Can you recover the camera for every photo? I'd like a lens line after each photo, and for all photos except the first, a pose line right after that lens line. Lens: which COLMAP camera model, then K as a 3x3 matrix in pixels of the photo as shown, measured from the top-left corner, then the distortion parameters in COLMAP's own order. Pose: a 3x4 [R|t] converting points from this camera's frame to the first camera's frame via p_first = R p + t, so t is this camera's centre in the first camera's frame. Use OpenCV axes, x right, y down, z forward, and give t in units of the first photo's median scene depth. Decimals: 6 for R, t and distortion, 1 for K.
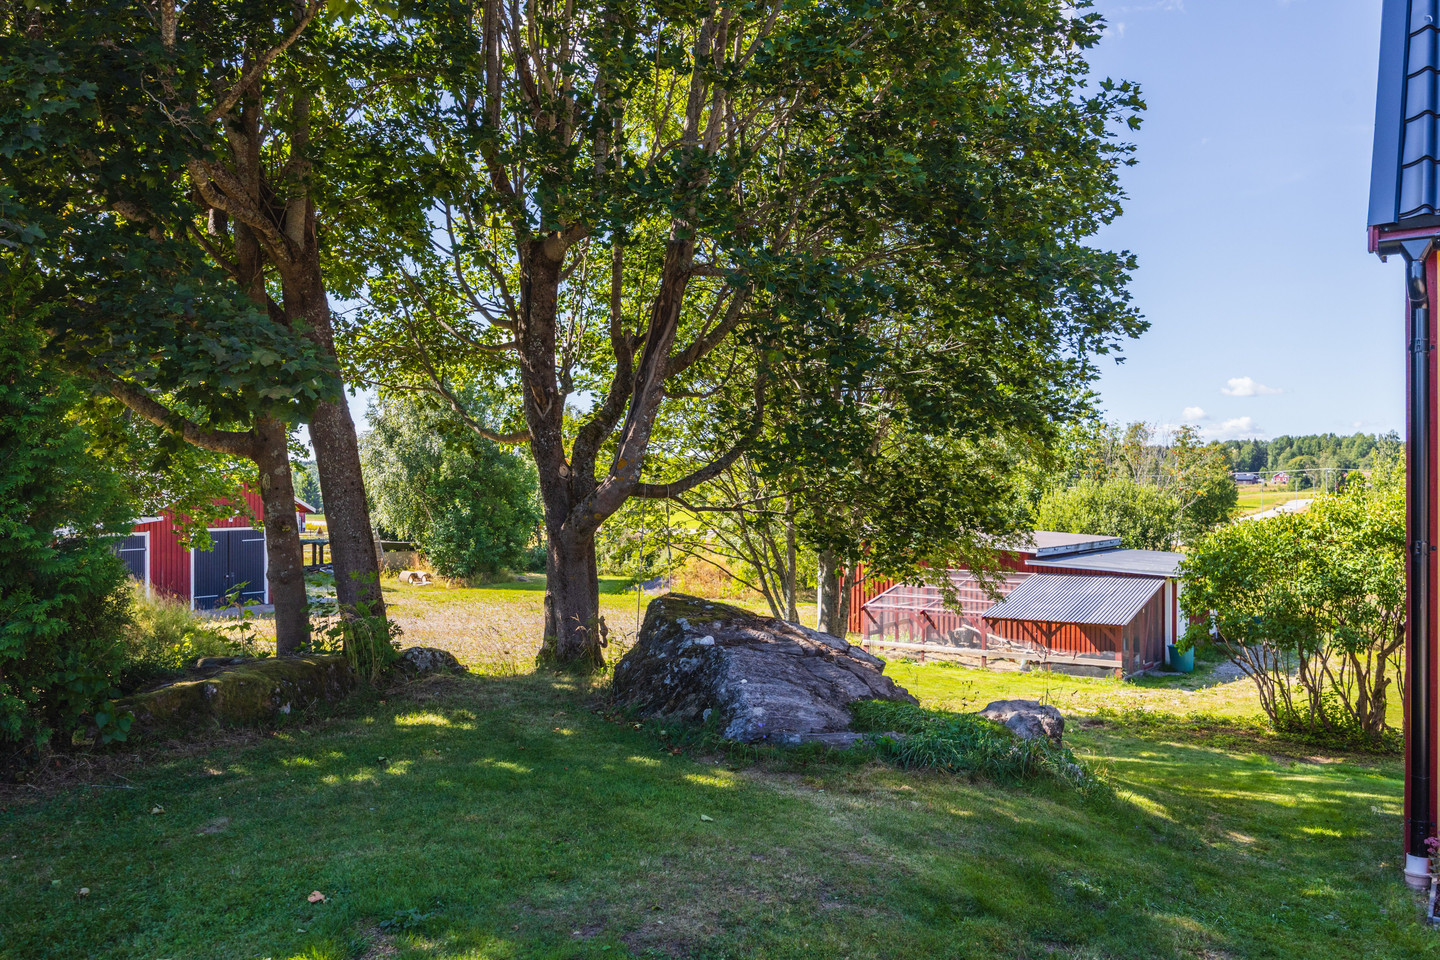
lens RADIAL K [[1109.8, 0, 717.7], [0, 1109.8, 485.7], [0, 0, 1]] dist [-0.013594, -0.001207]
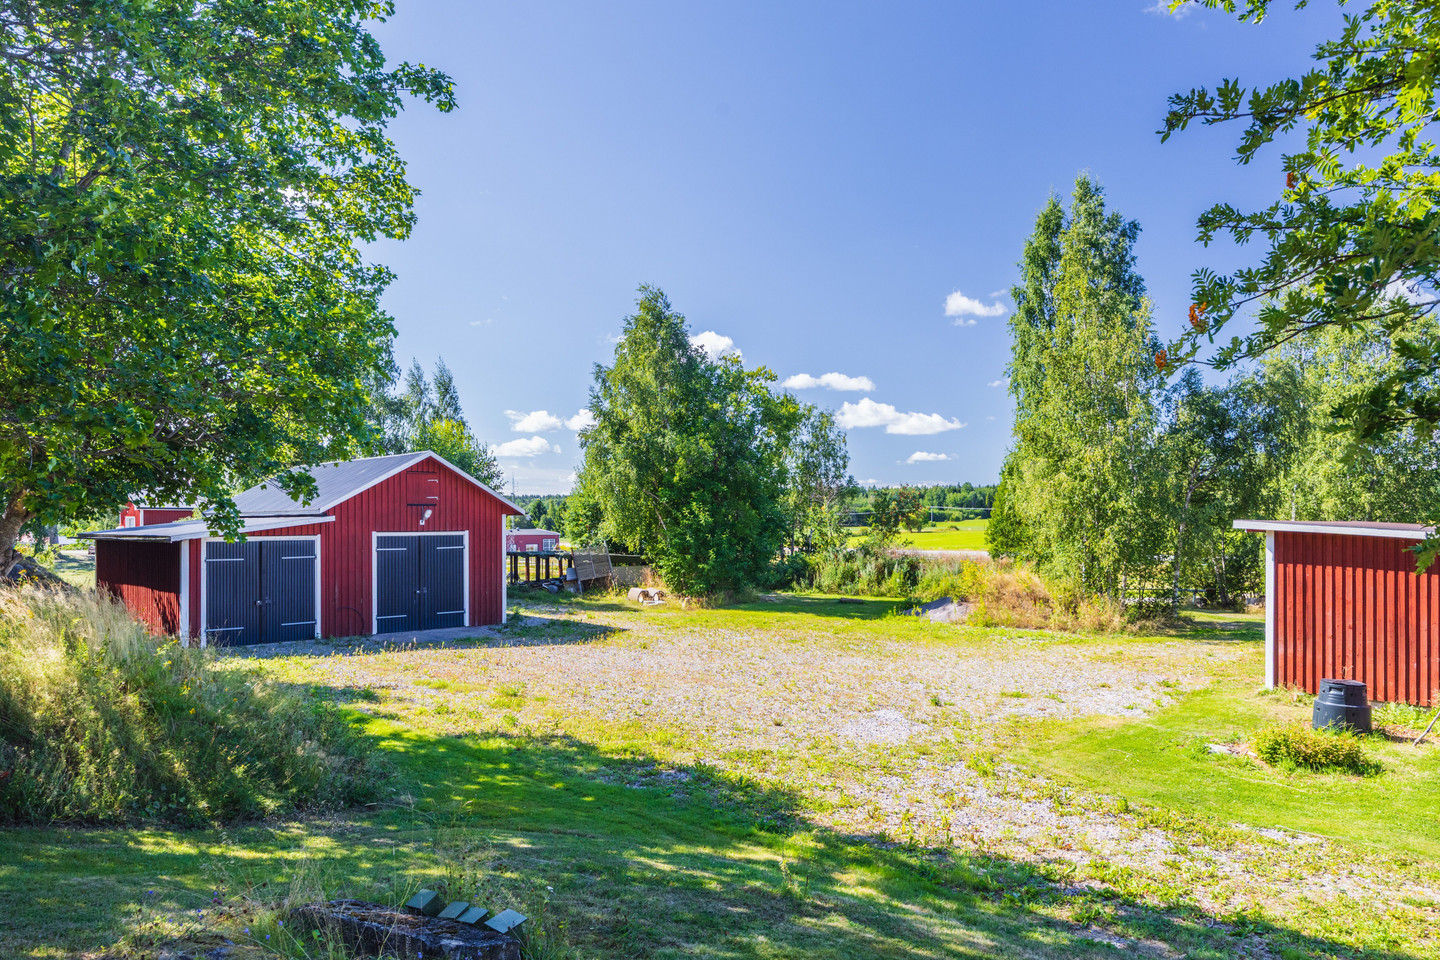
lens RADIAL K [[982.6, 0, 721.6], [0, 982.6, 525.7], [0, 0, 1]] dist [-0.004987, -0.001380]
pose [[0.979721, -0.002462, -0.200351, -0.065740], [0.004534, 0.999941, 0.009883, 0.022100], [0.200315, -0.010591, 0.979674, 0.276304]]
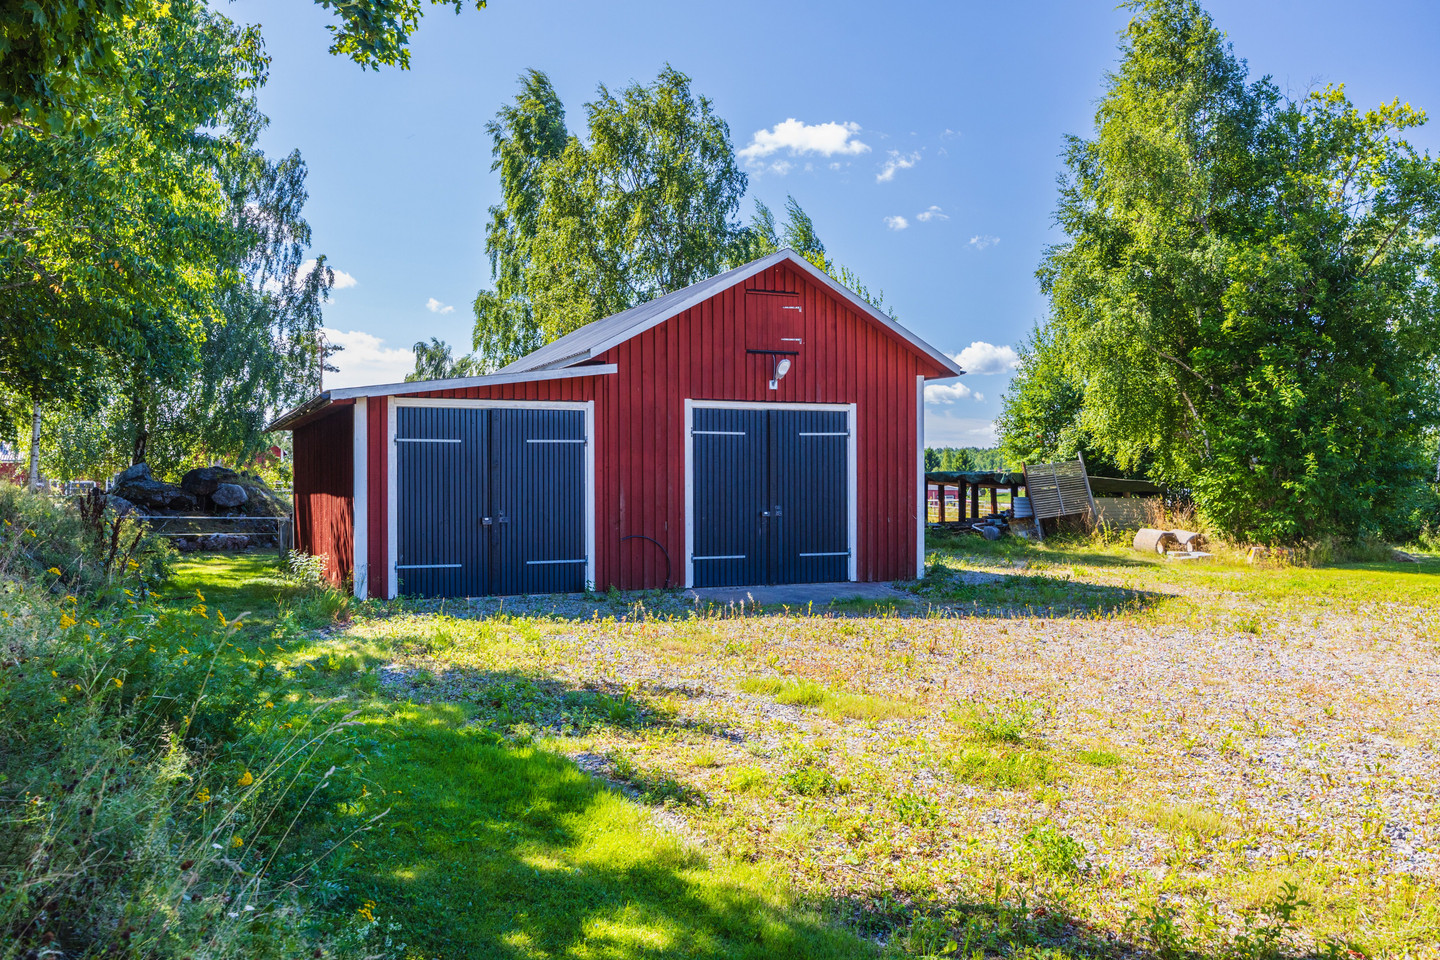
lens RADIAL K [[1248.0, 0, 718.5], [0, 1248.0, 479.4], [0, 0, 1]] dist [-0.034030, -0.025137]
pose [[0.852678, -0.002454, -0.522431, -0.163835], [0.004575, 0.999986, 0.002770, 0.054431], [0.522417, -0.004752, 0.852677, 0.463502]]
